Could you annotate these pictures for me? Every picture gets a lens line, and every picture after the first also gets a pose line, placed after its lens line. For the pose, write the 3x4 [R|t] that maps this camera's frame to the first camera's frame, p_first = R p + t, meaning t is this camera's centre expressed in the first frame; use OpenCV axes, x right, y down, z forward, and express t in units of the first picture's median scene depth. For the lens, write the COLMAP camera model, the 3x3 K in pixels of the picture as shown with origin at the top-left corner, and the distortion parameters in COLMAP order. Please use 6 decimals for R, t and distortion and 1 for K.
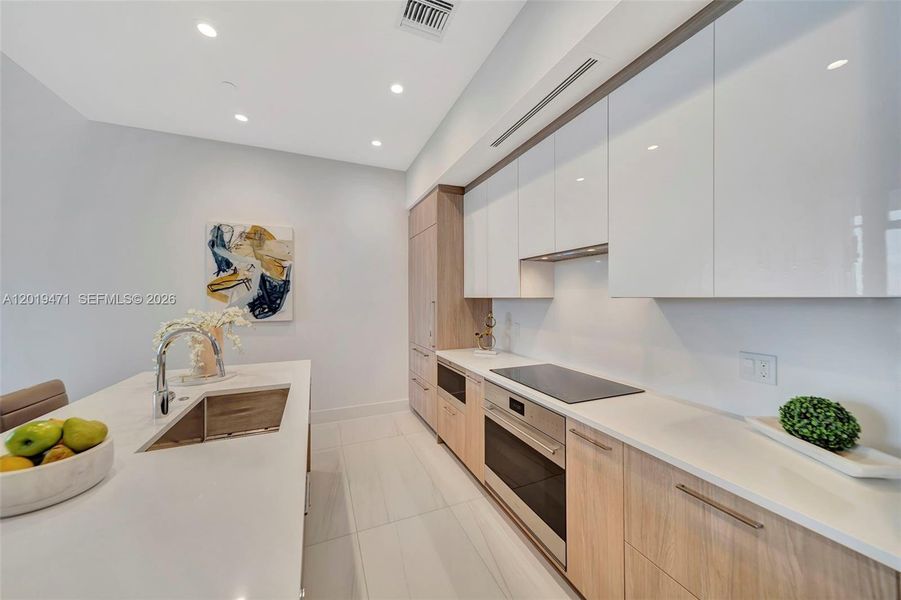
lens RADIAL K [[312.4, 0, 448.8], [0, 312.4, 296.7], [0, 0, 1]] dist [0.001958, 0.000034]
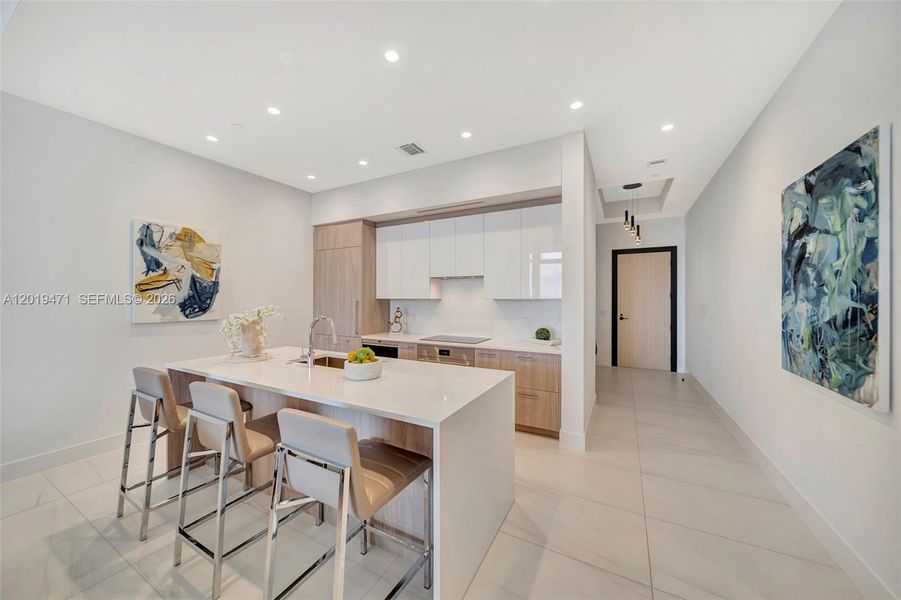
lens RADIAL K [[320.9, 0, 446.3], [0, 320.9, 300.9], [0, 0, 1]] dist [-0.000634, -0.000235]
pose [[0.783519, 0.000112, 0.621368, -0.615044], [-0.006843, 0.999941, 0.008447, -0.001610], [-0.621330, -0.010870, 0.783474, -0.369932]]
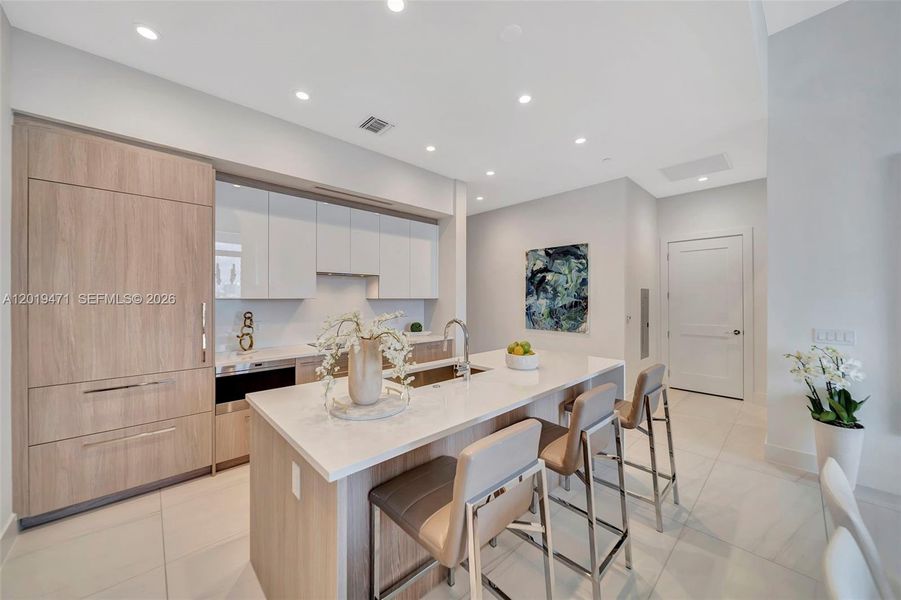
lens RADIAL K [[320.9, 0, 446.3], [0, 320.9, 300.9], [0, 0, 1]] dist [-0.000634, -0.000235]
pose [[-0.339790, -0.006180, 0.940481, -0.987444], [-0.002983, 0.999980, 0.005494, 0.001831], [-0.940497, -0.000939, -0.339801, 0.684852]]
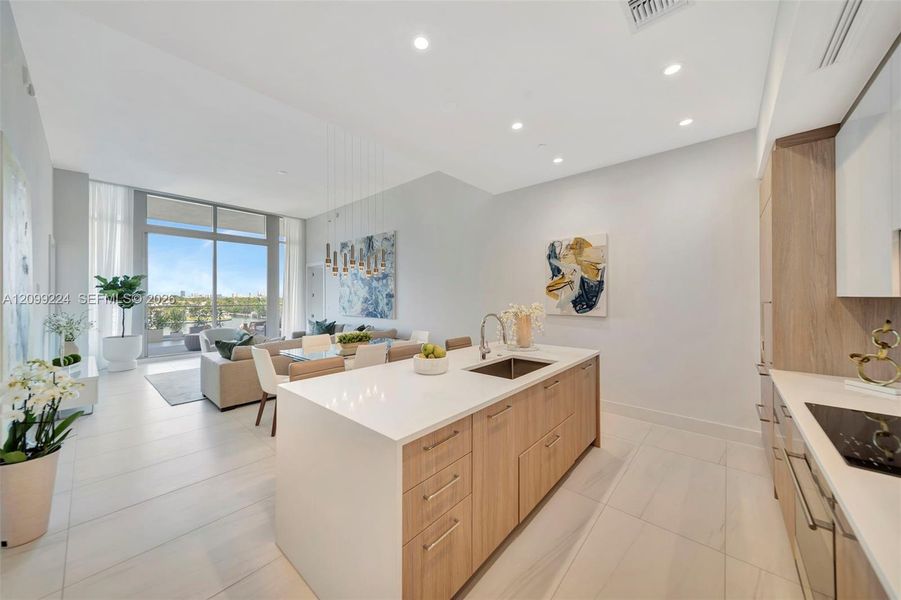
lens RADIAL K [[312.4, 0, 448.8], [0, 312.4, 296.7], [0, 0, 1]] dist [0.001958, 0.000034]
pose [[0.443898, 0.003750, -0.896070, 0.269659], [0.002066, 0.999984, 0.005208, -0.001774], [0.896075, -0.004163, 0.443883, -0.002888]]
